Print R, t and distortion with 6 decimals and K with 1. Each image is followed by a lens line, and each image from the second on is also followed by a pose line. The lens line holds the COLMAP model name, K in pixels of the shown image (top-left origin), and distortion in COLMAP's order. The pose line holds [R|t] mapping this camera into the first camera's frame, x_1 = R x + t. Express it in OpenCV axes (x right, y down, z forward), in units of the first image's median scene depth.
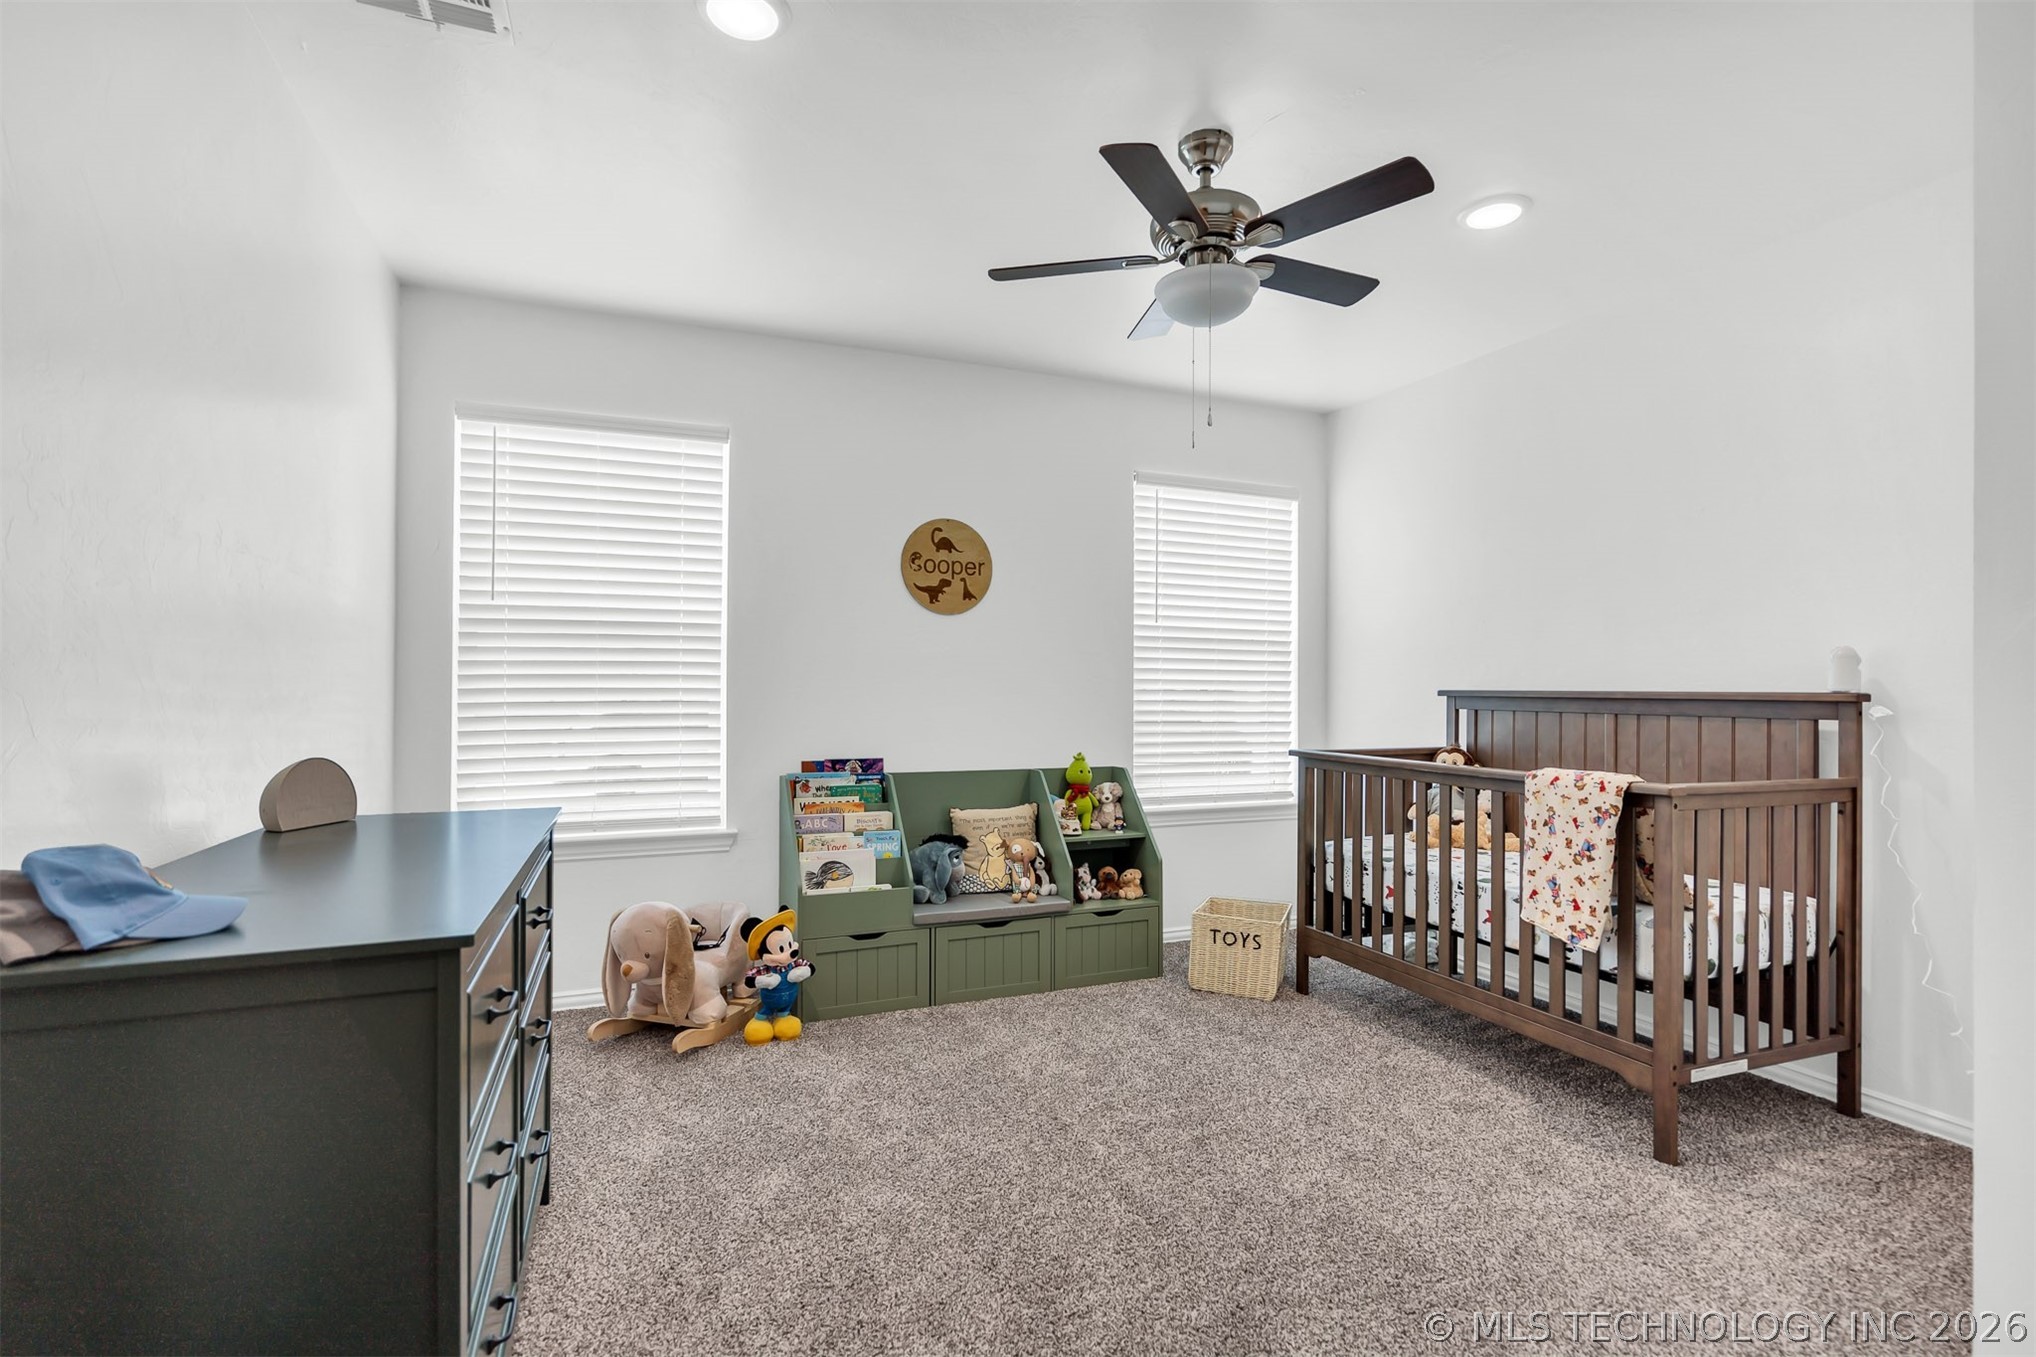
lens RADIAL K [[946.2, 0, 1013.9], [0, 946.2, 681.1], [0, 0, 1]] dist [-0.001378, 0.000763]
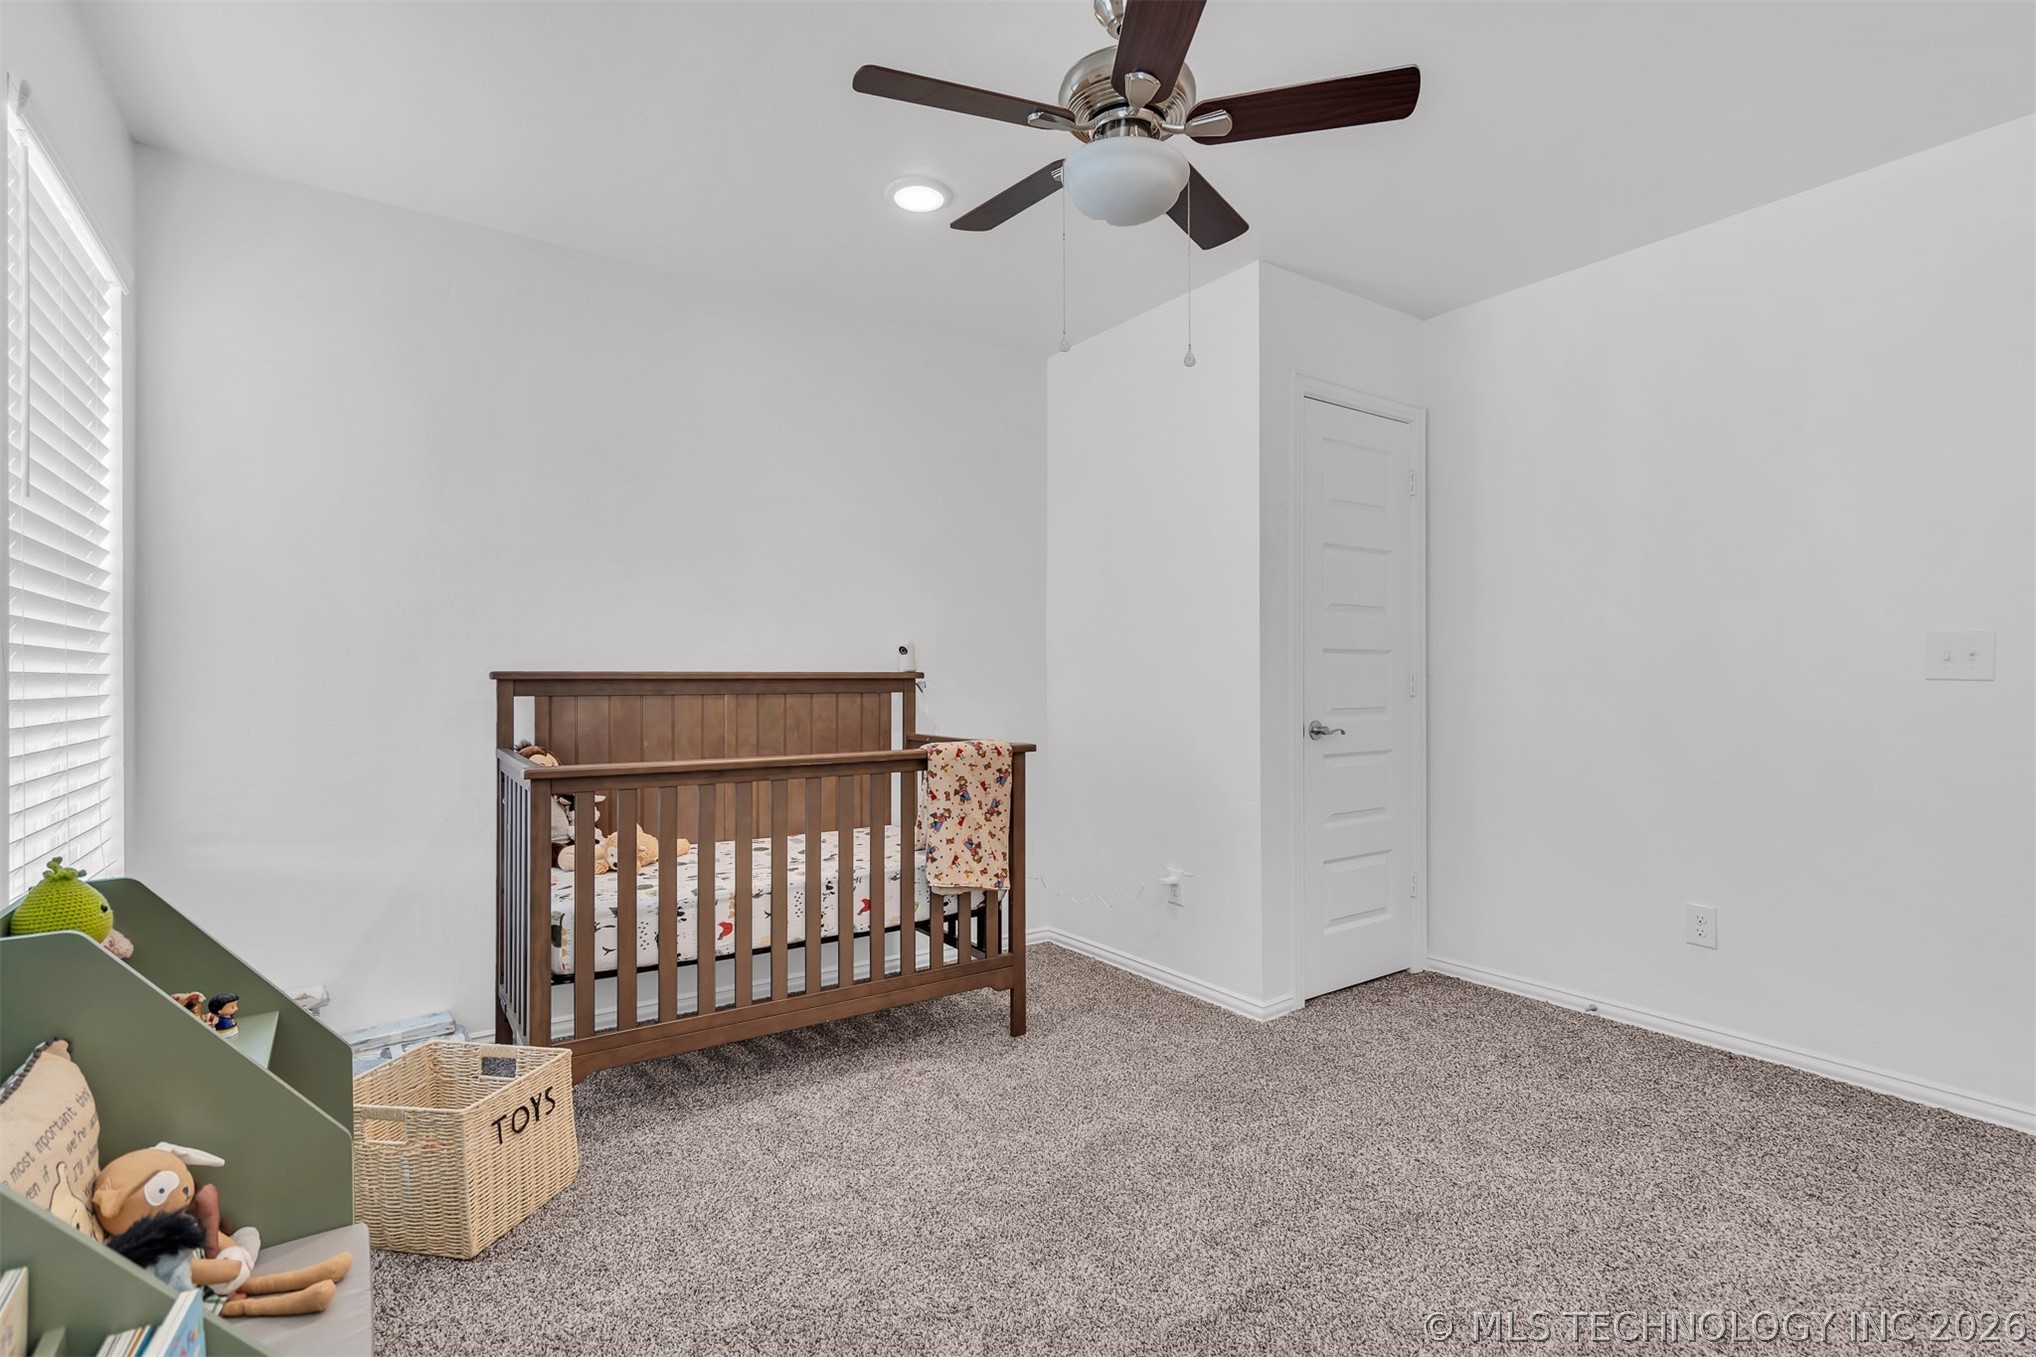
lens RADIAL K [[946.2, 0, 1013.9], [0, 946.2, 681.1], [0, 0, 1]] dist [-0.001378, 0.000763]
pose [[-0.210866, -0.011562, 0.977447, -0.509250], [-0.008402, 0.999915, 0.010015, 0.009525], [-0.977479, -0.006101, -0.210945, 1.139955]]
